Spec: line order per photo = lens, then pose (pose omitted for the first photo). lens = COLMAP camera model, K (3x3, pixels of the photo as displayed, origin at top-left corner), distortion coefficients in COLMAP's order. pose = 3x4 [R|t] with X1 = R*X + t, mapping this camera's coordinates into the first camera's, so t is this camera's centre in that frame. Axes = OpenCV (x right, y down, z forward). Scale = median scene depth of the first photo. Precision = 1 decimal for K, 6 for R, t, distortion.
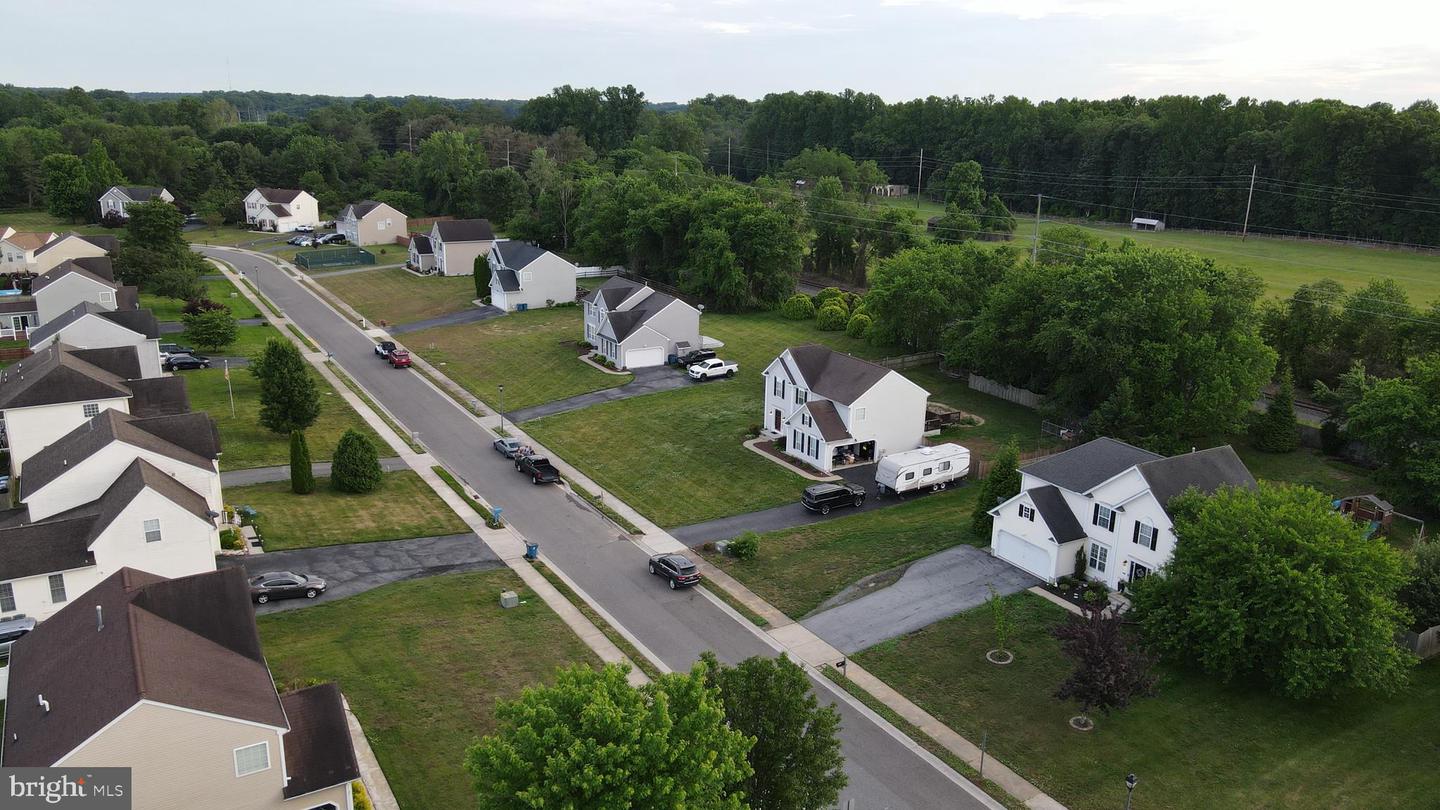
lens RADIAL K [[1067.7, 0, 725.2], [0, 1067.7, 421.5], [0, 0, 1]] dist [0.004494, 0.014229]
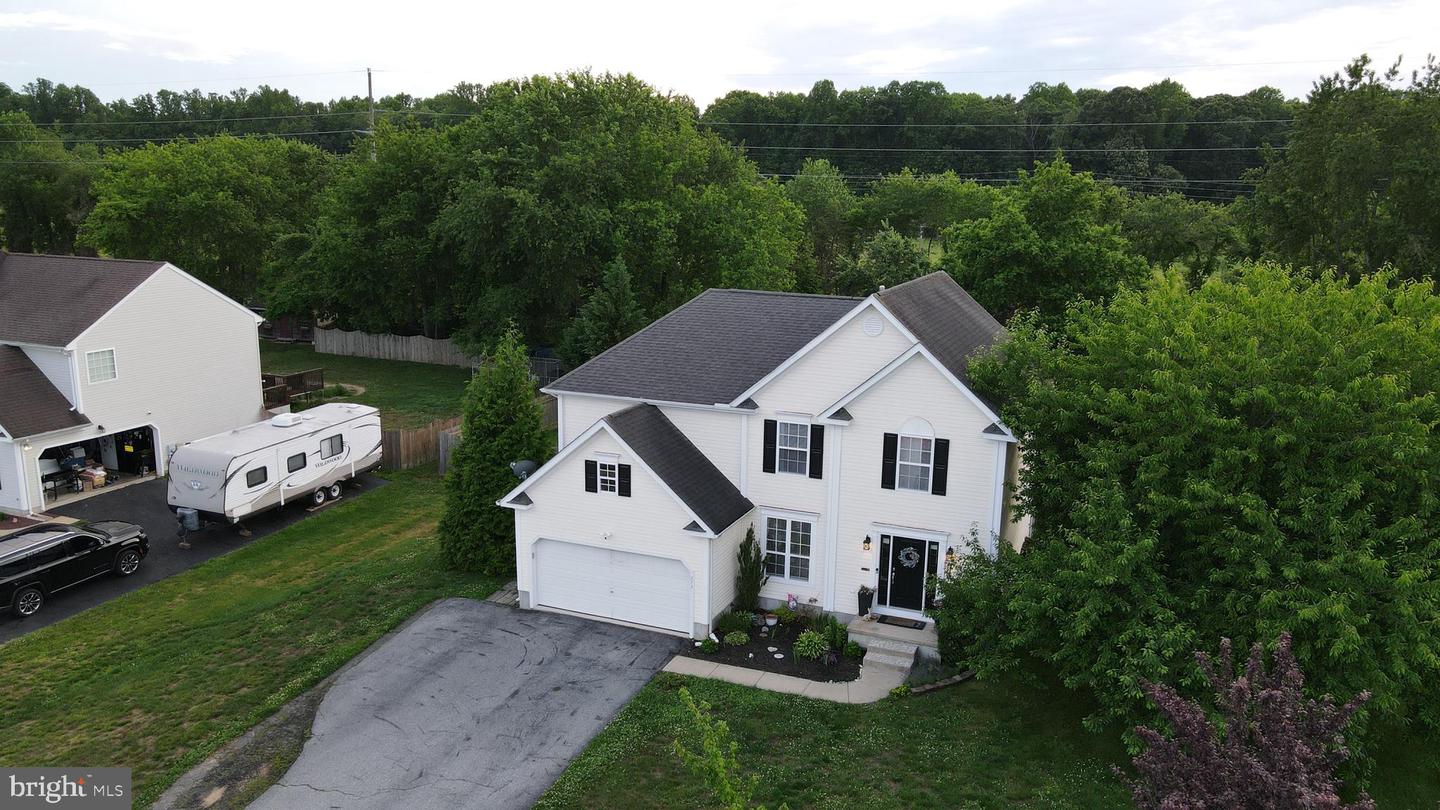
lens RADIAL K [[1067.7, 0, 725.2], [0, 1067.7, 421.5], [0, 0, 1]] dist [0.004494, 0.014229]
pose [[0.794637, -0.139916, 0.590742, 0.078223], [0.170063, 0.985422, 0.004636, 0.063008], [-0.582778, 0.096780, 0.806848, 0.585708]]
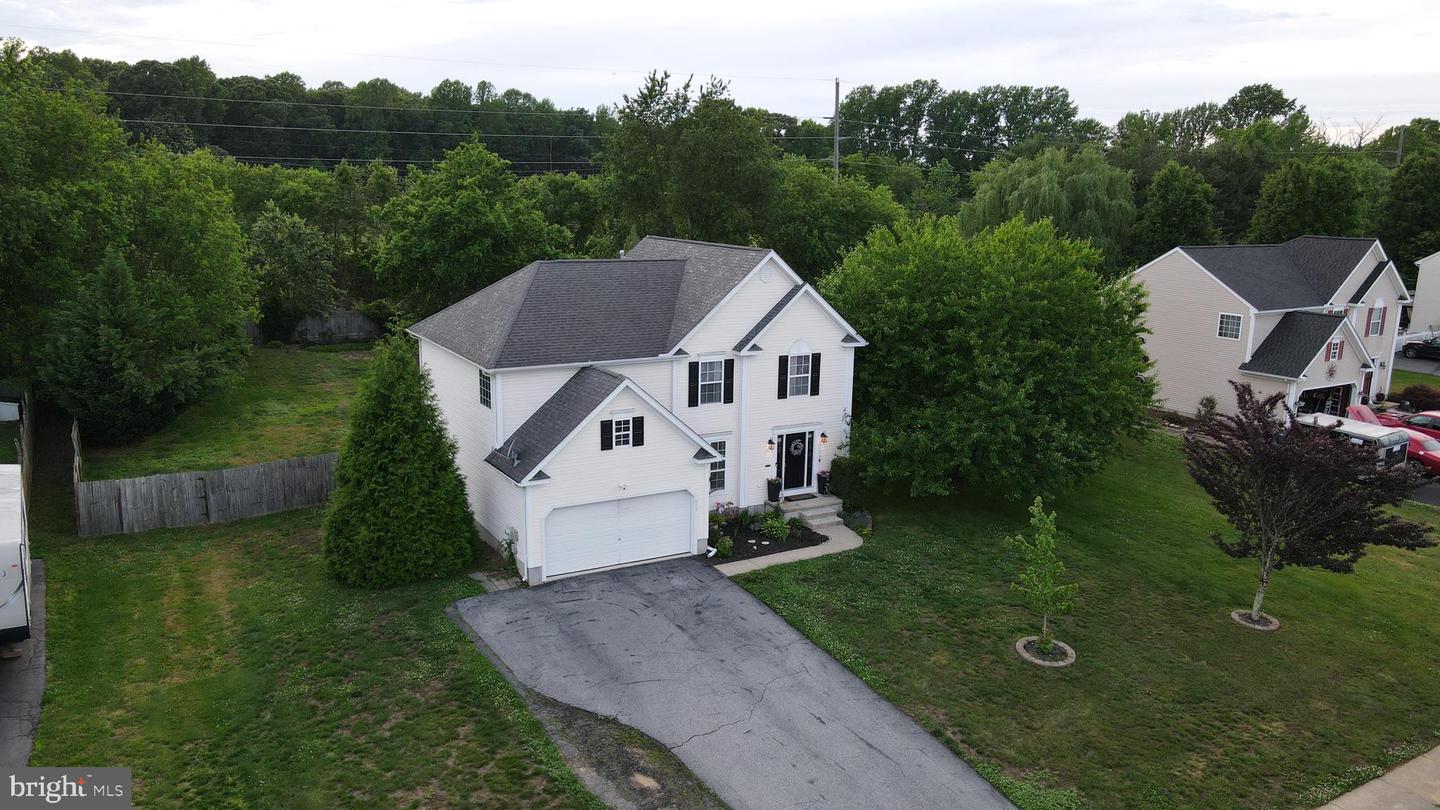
lens RADIAL K [[1067.7, 0, 725.2], [0, 1067.7, 421.5], [0, 0, 1]] dist [0.004494, 0.014229]
pose [[-0.000351, -0.238636, 0.971109, -0.117511], [0.263221, 0.936841, 0.230311, -0.005672], [-0.964735, 0.255697, 0.062485, 0.832258]]
